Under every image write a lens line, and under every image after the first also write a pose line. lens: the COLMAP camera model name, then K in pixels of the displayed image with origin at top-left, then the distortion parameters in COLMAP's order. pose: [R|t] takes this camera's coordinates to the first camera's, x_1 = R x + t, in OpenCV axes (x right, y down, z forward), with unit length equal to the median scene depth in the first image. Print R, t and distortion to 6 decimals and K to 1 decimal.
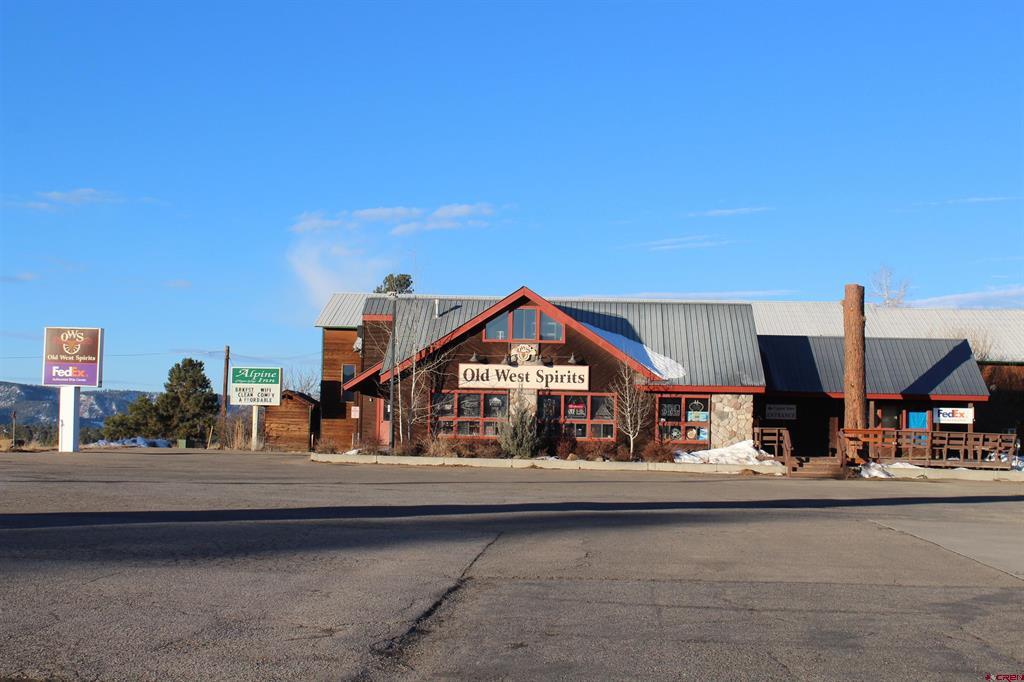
lens RADIAL K [[1516.5, 0, 512.0], [0, 1516.5, 341.0], [0, 0, 1]] dist [-0.002565, 0.037405]
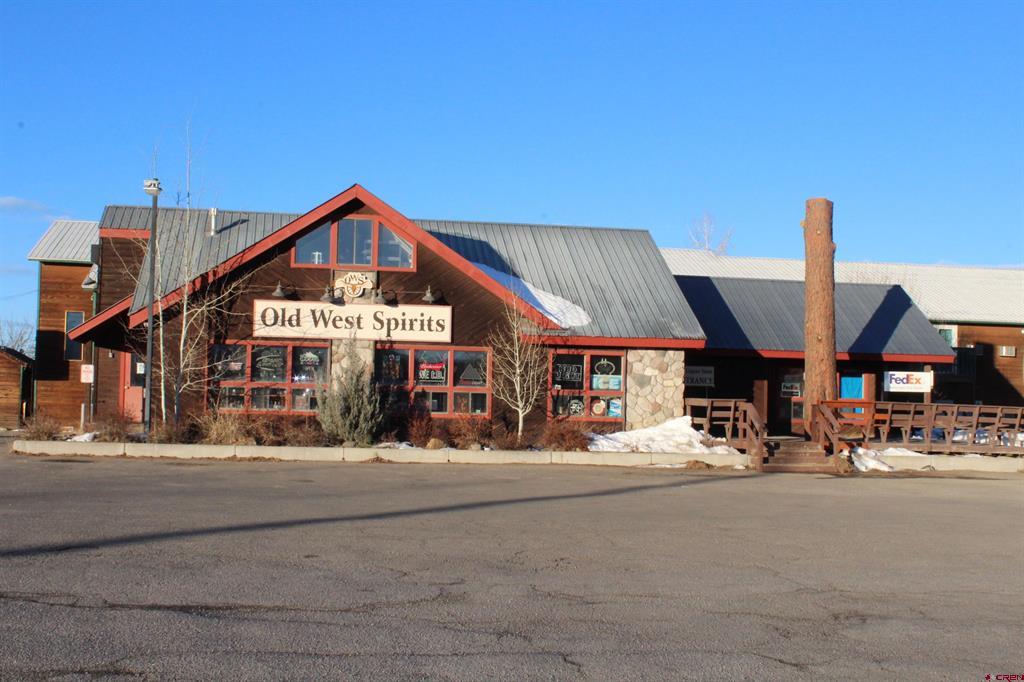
lens RADIAL K [[1281.9, 0, 512.0], [0, 1281.9, 341.0], [0, 0, 1]] dist [-0.054825, -0.001151]
pose [[0.974162, 0.010598, 0.225600, -0.051043], [-0.015007, 0.999728, 0.017837, 0.021283], [-0.225349, -0.020762, 0.974057, 0.440522]]
